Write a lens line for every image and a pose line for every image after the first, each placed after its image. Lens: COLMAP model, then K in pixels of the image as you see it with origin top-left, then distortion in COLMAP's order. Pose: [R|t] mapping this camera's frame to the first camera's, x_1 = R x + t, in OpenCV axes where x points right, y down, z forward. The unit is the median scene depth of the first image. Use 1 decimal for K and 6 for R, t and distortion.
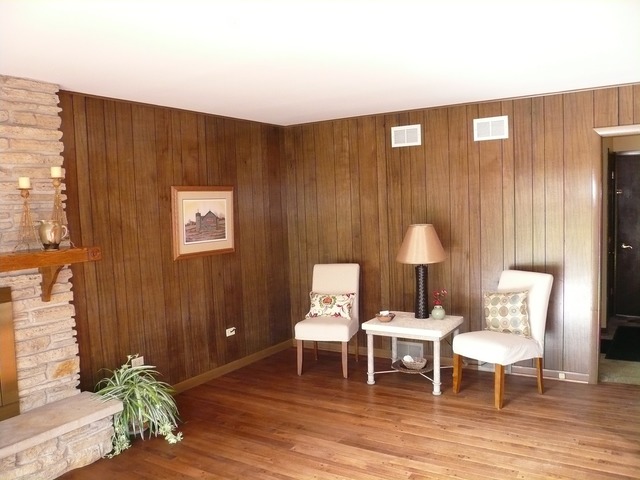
lens RADIAL K [[545.6, 0, 318.4], [0, 545.6, 241.0], [0, 0, 1]] dist [-0.088120, 0.065965]
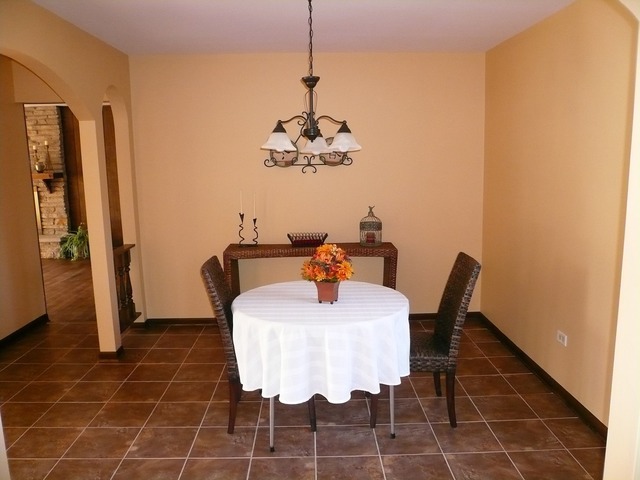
lens RADIAL K [[545.6, 0, 320.1], [0, 545.6, 243.2], [0, 0, 1]] dist [-0.088120, 0.065965]
pose [[0.539073, 0.170402, -0.824842, 1.997630], [-0.065634, 0.984841, 0.160561, -0.127775], [0.839698, -0.032417, 0.542085, 0.586221]]
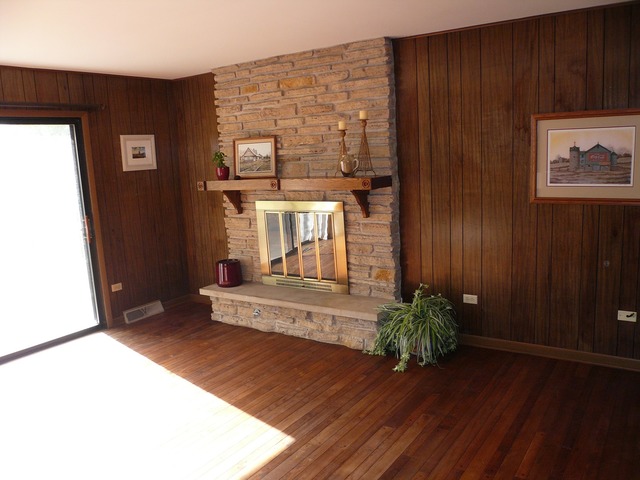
lens RADIAL K [[545.6, 0, 317.2], [0, 545.6, 238.7], [0, 0, 1]] dist [-0.088120, 0.065965]
pose [[-0.037238, 0.195950, -0.979907, 0.664402], [-0.021809, 0.980194, 0.196836, -0.077652], [0.999068, 0.028701, -0.032227, 0.790920]]
